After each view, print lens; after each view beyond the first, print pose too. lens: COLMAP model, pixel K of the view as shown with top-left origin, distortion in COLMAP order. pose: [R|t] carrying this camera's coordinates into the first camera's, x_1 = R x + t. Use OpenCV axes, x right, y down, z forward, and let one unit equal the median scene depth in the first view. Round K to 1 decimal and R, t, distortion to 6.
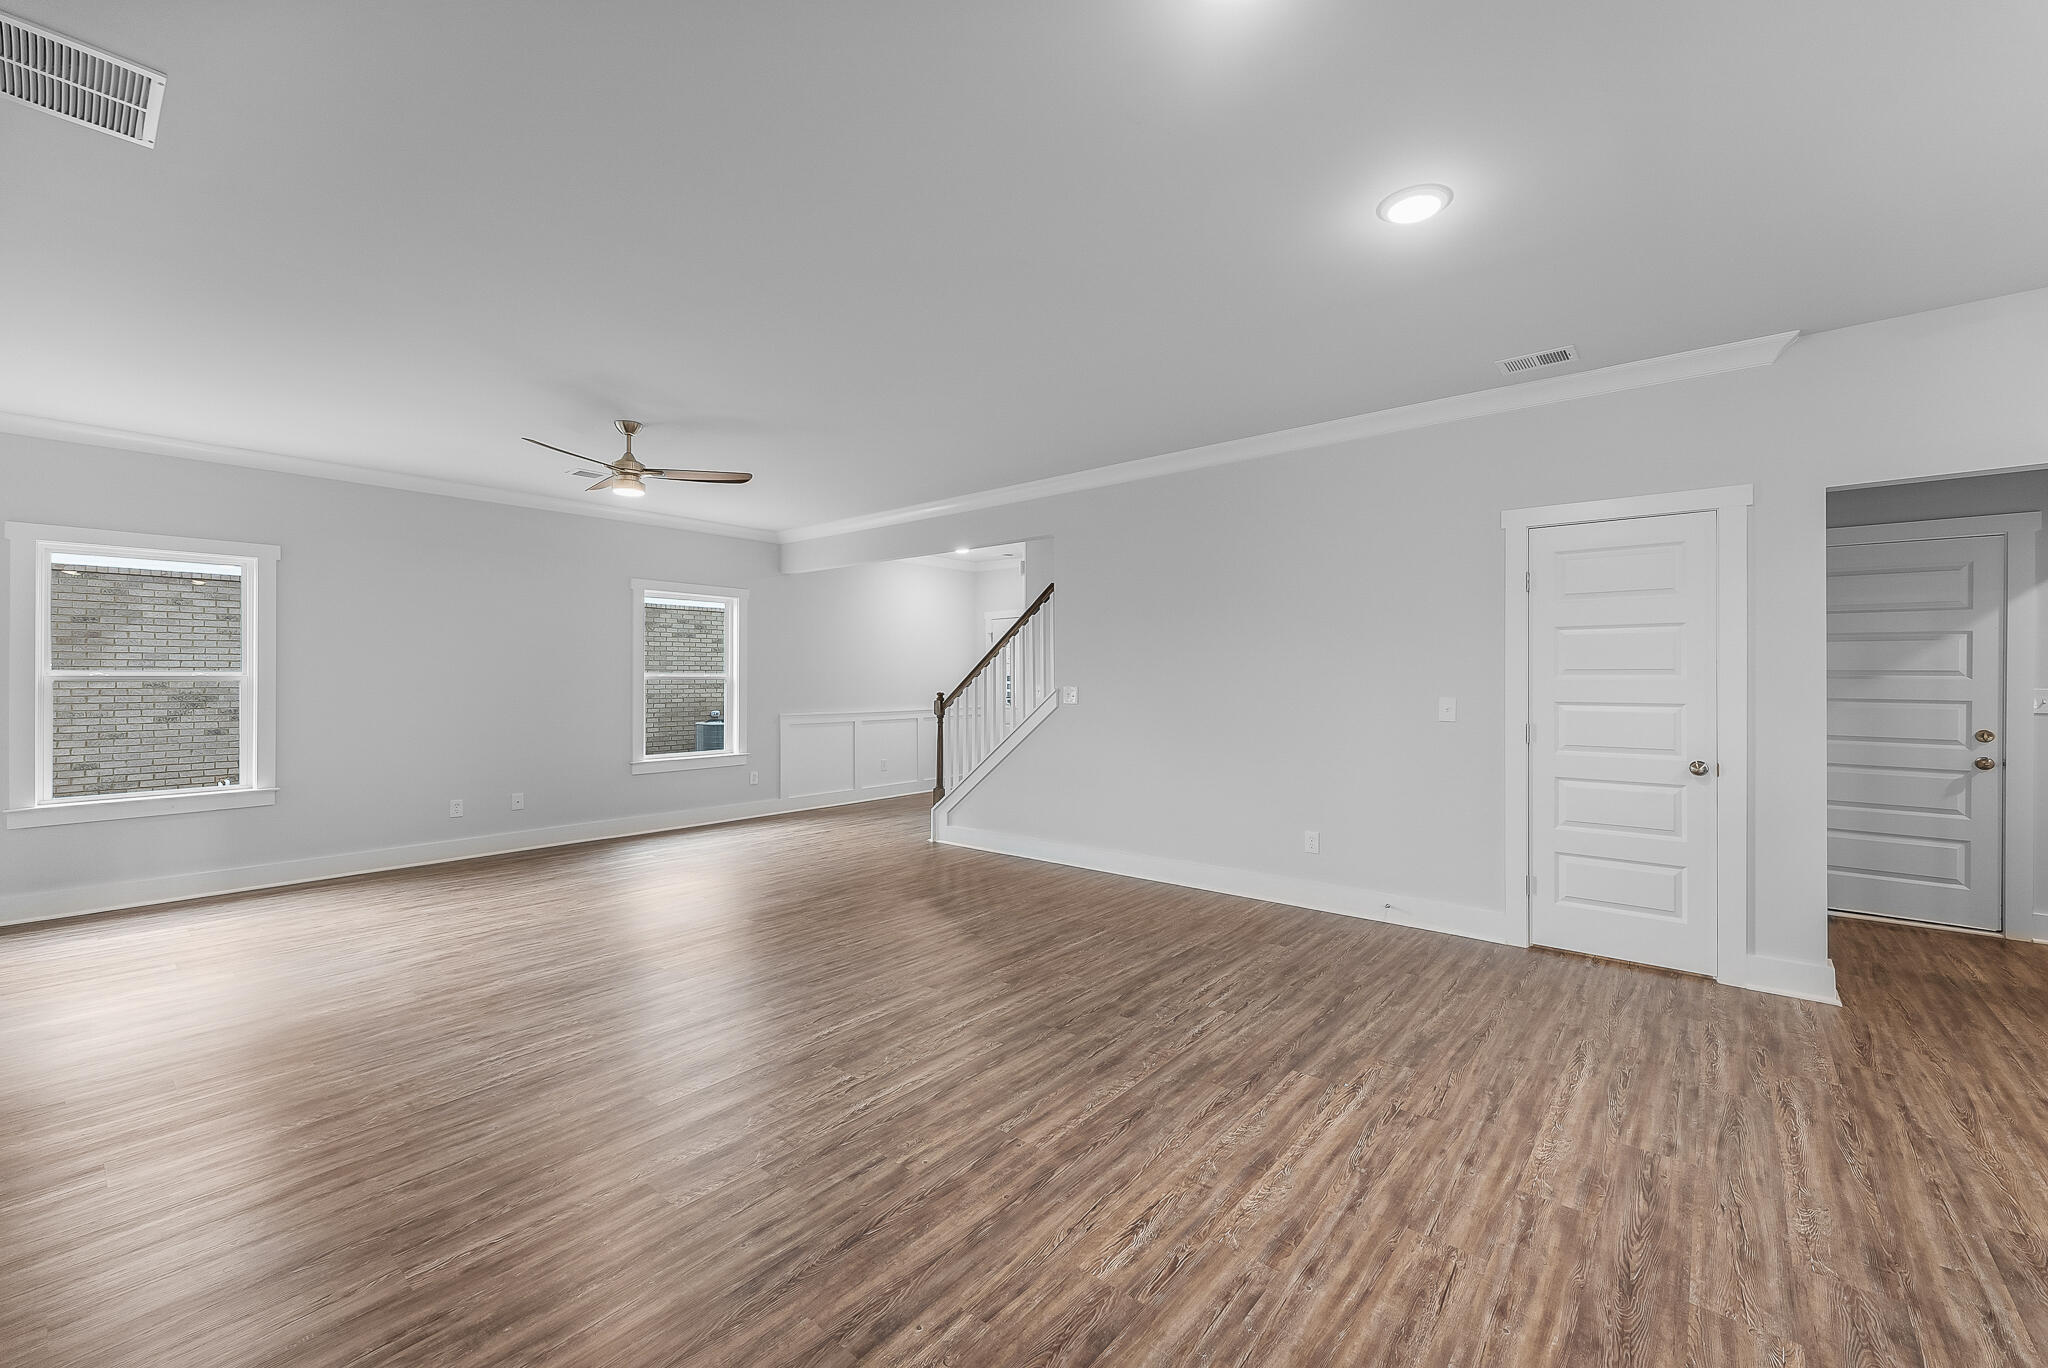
lens RADIAL K [[821.6, 0, 1024.8], [0, 821.6, 647.4], [0, 0, 1]] dist [0.021294, 0.000187]
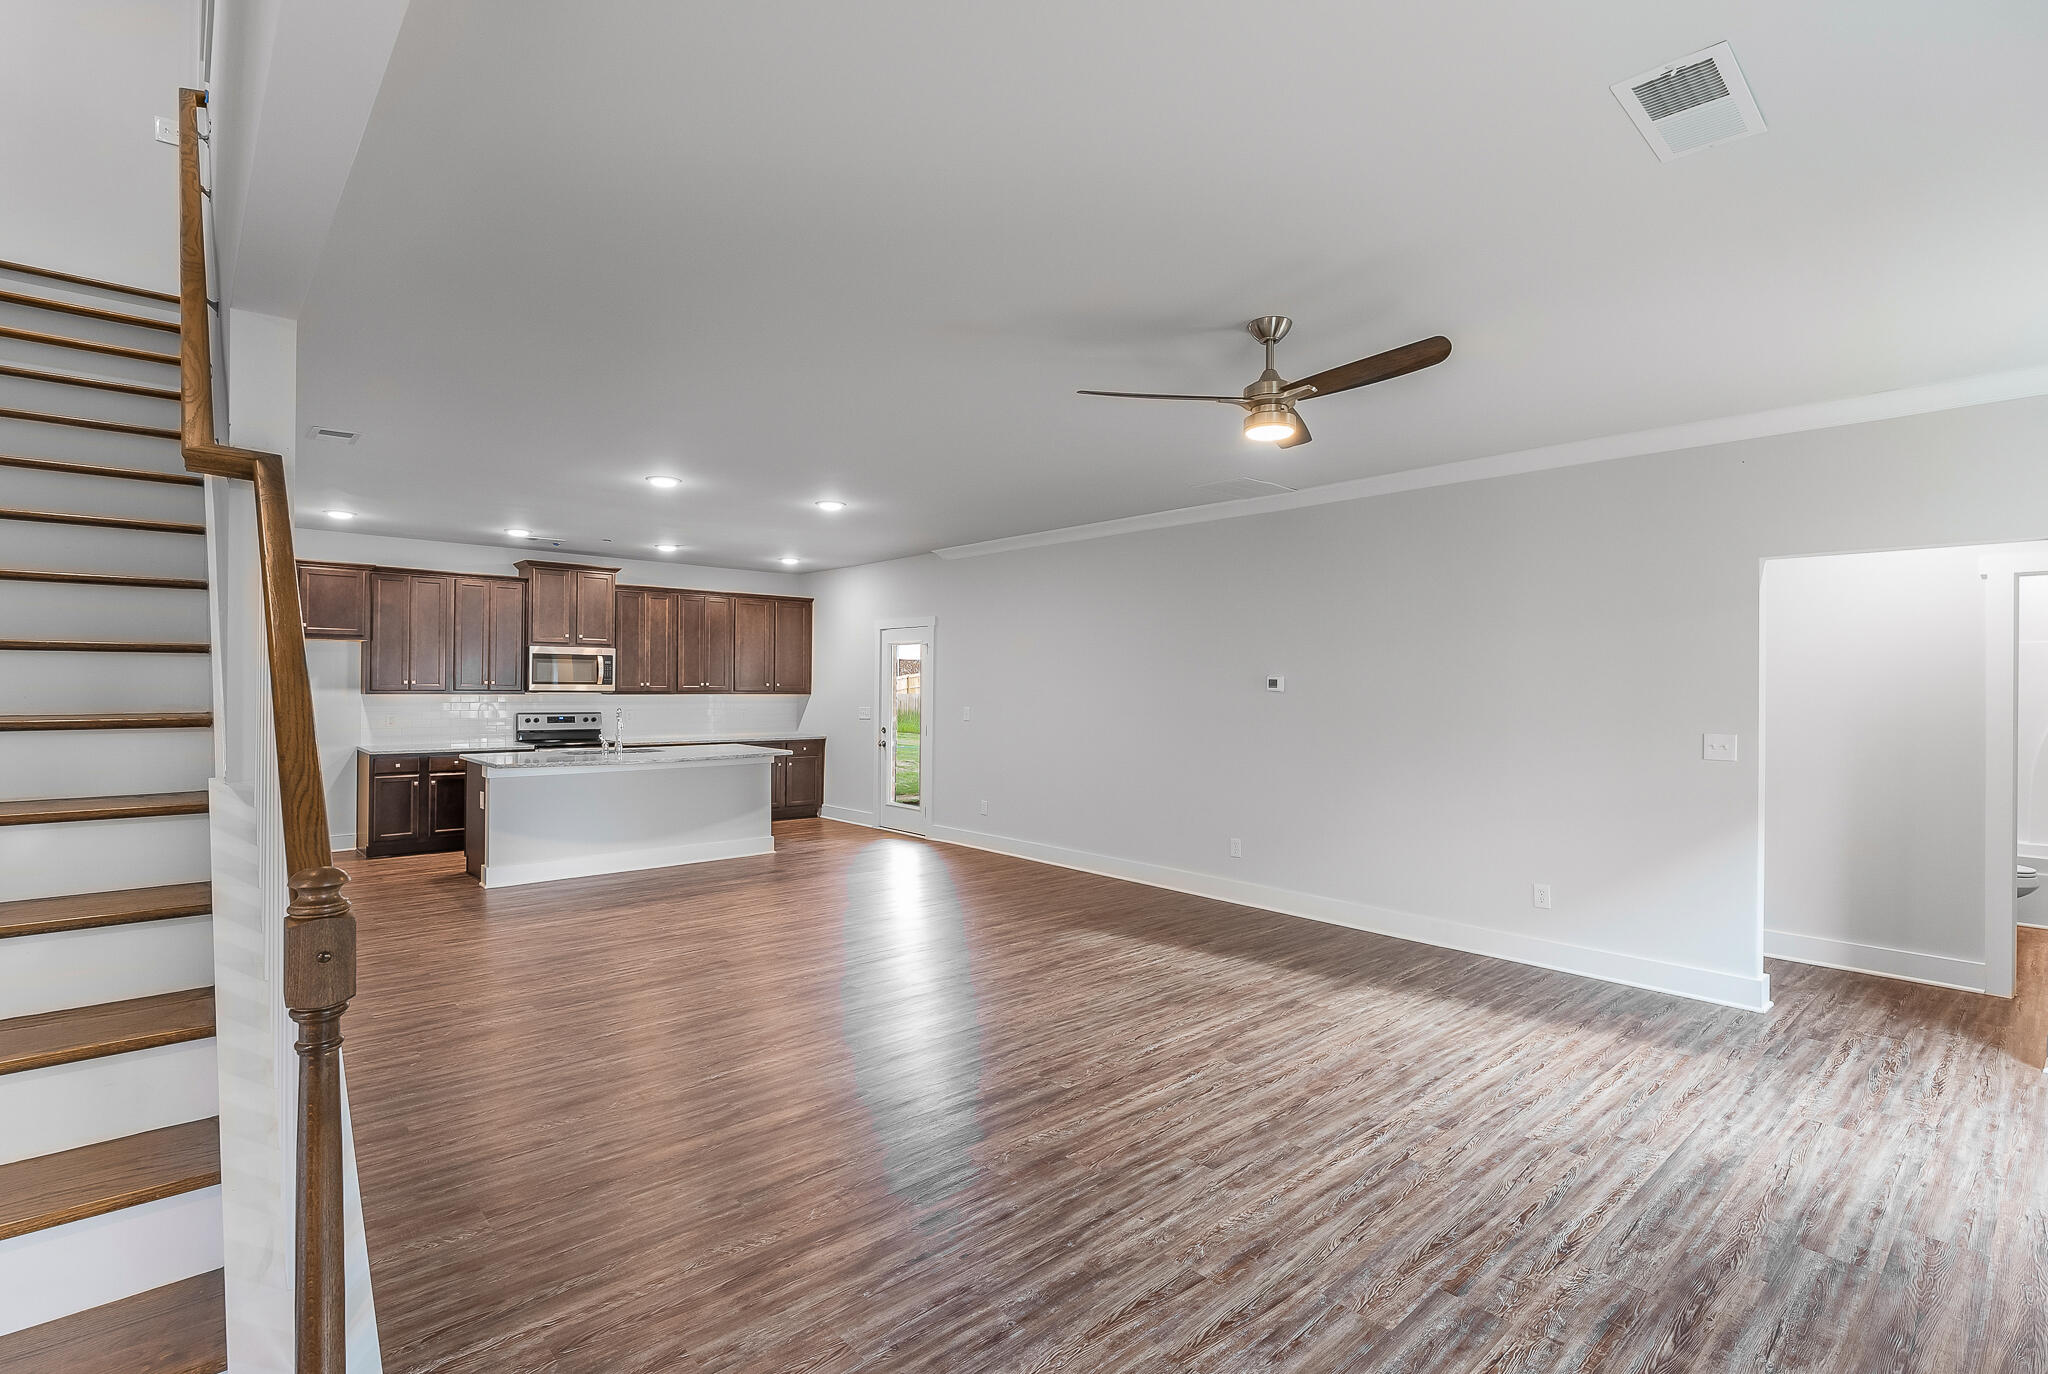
lens RADIAL K [[950.5, 0, 1010.8], [0, 950.5, 685.9], [0, 0, 1]] dist [0.000461, -0.000693]
pose [[-0.987817, -0.001997, 0.155606, -0.503745], [-0.007837, 0.999287, -0.036930, 0.046451], [-0.155422, -0.037700, -0.987129, 2.167473]]
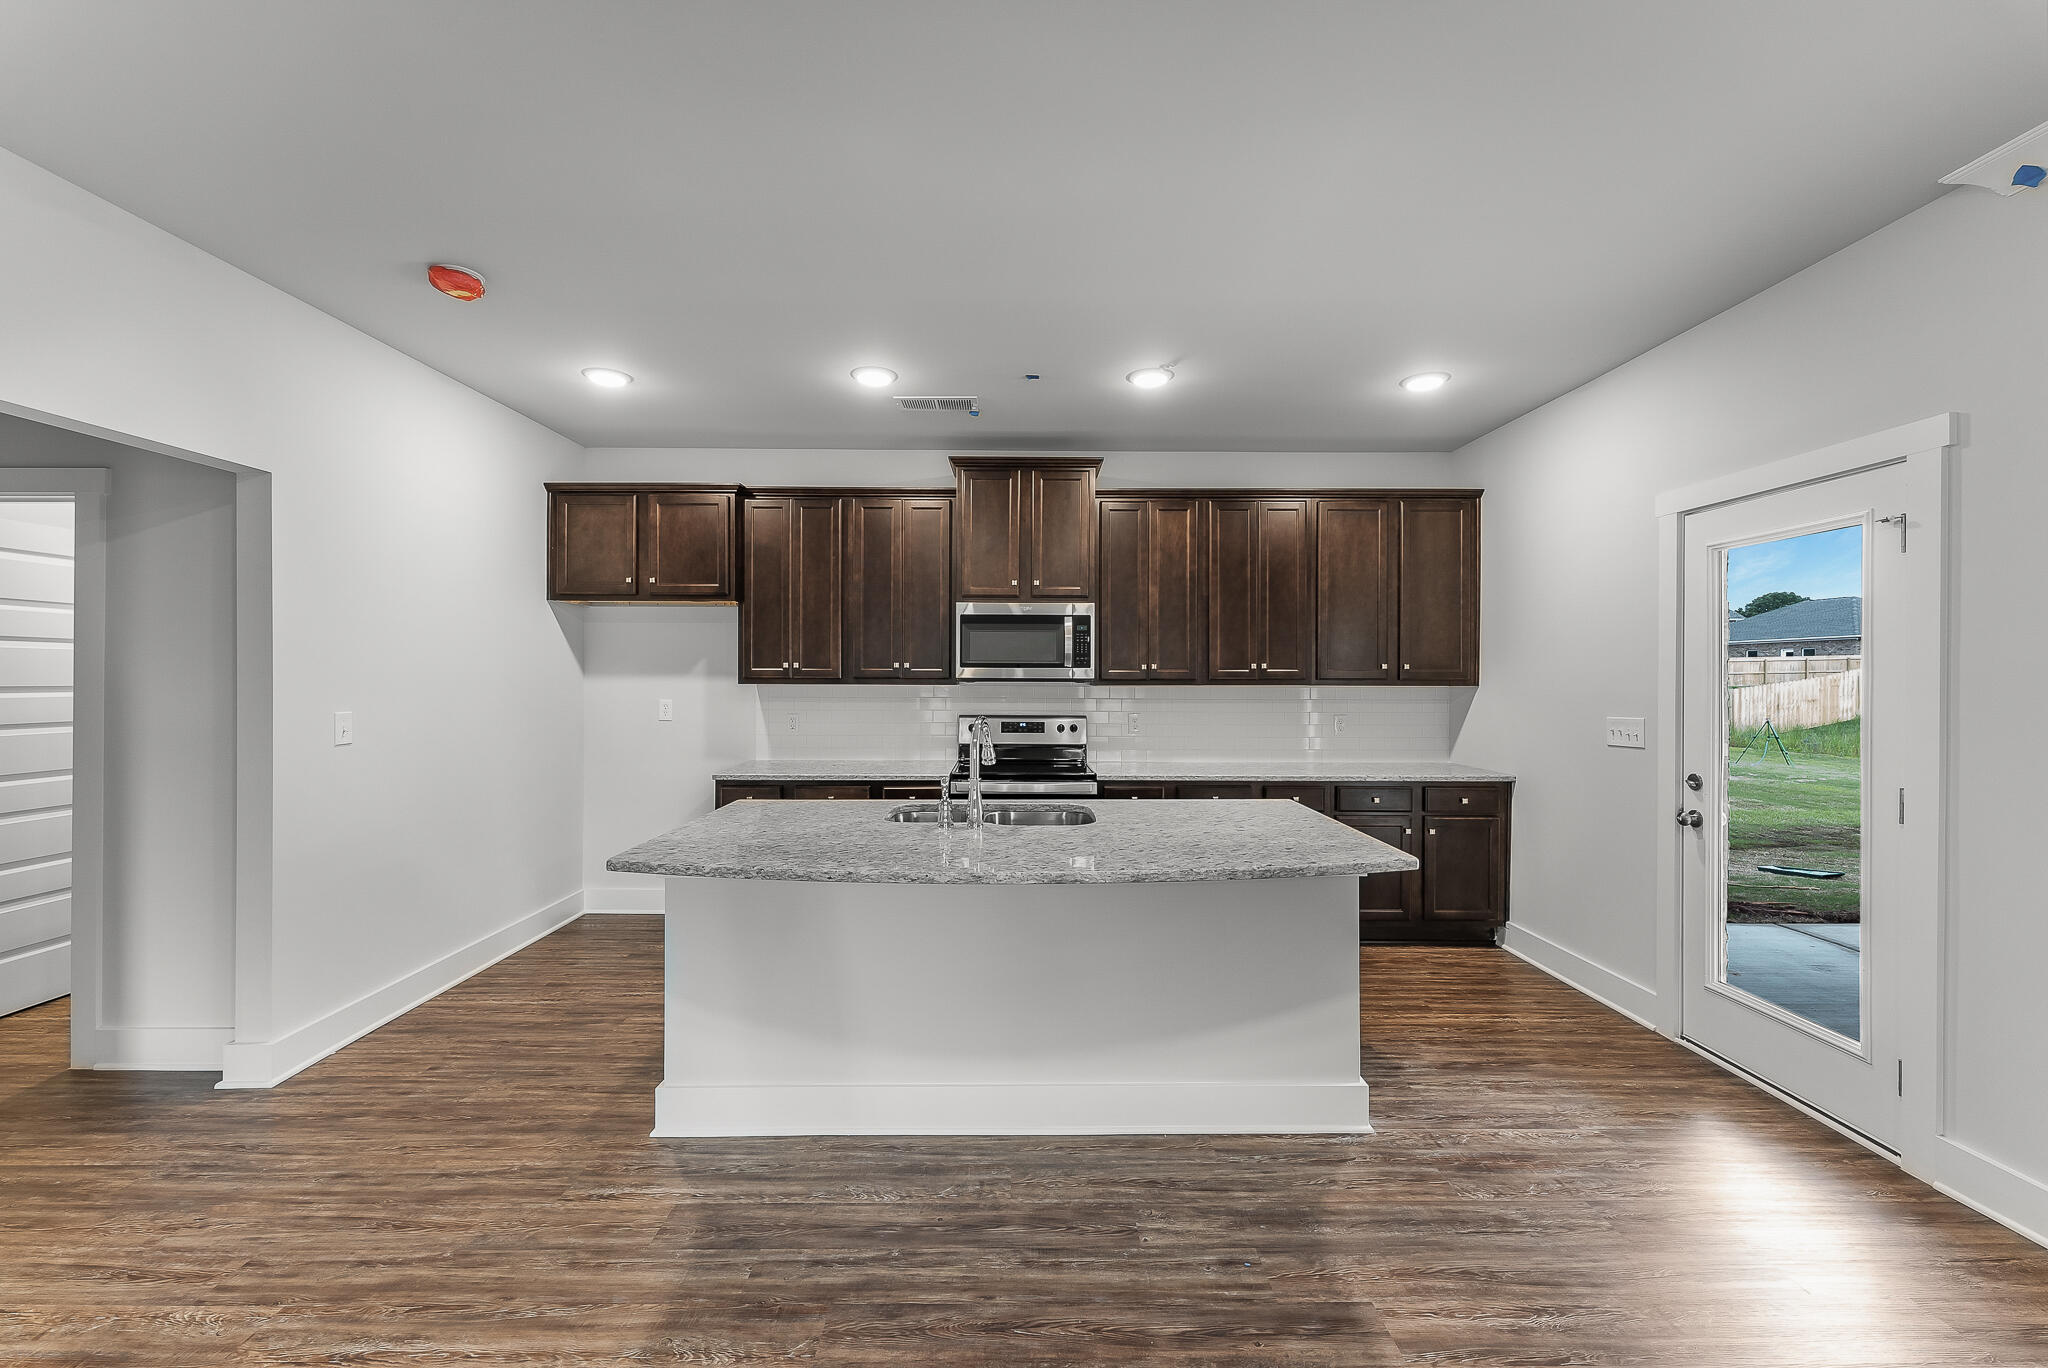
lens RADIAL K [[824.8, 0, 1045.9], [0, 824.8, 683.8], [0, 0, 1]] dist [-0.013684, 0.000297]
pose [[-0.664115, -0.001495, 0.747629, 0.052436], [-0.027566, 0.999367, -0.022489, 0.011878], [-0.747122, -0.035544, -0.663736, 0.717204]]
